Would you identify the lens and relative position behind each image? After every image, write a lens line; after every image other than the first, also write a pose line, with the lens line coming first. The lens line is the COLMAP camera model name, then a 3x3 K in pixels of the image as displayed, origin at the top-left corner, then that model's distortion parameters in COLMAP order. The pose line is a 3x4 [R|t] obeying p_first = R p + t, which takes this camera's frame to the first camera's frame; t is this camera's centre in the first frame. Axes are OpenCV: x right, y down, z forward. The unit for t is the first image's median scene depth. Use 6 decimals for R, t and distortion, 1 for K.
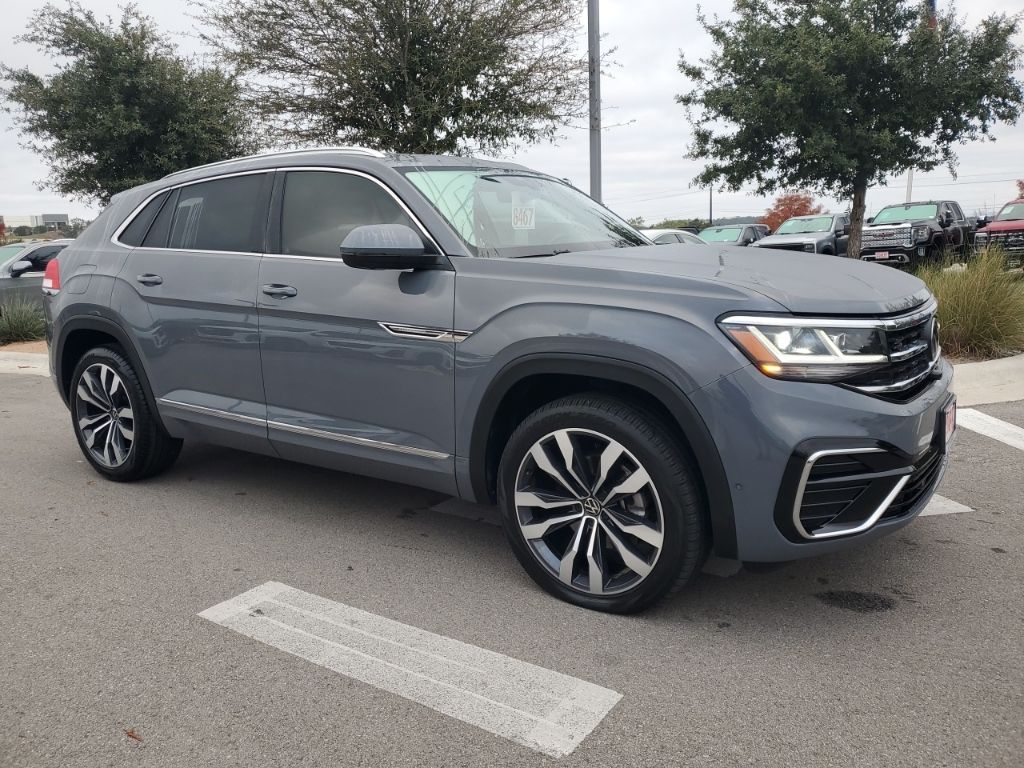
lens RADIAL K [[794.2, 0, 512.0], [0, 794.2, 384.0], [0, 0, 1]] dist [0.029117, -0.008958]
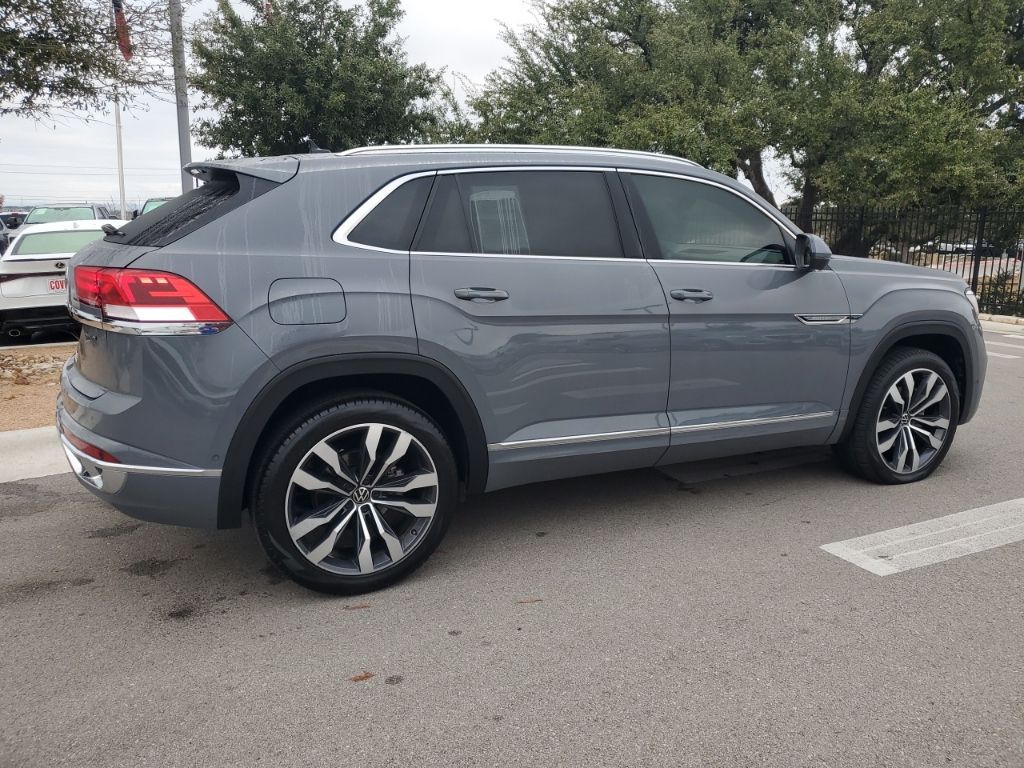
lens RADIAL K [[794.2, 0, 512.0], [0, 794.2, 384.0], [0, 0, 1]] dist [0.029117, -0.008958]
pose [[0.493021, -0.146411, 0.857610, -1.331425], [0.137198, 0.986488, 0.089541, -0.131882], [-0.859132, 0.073517, 0.506447, 0.715658]]
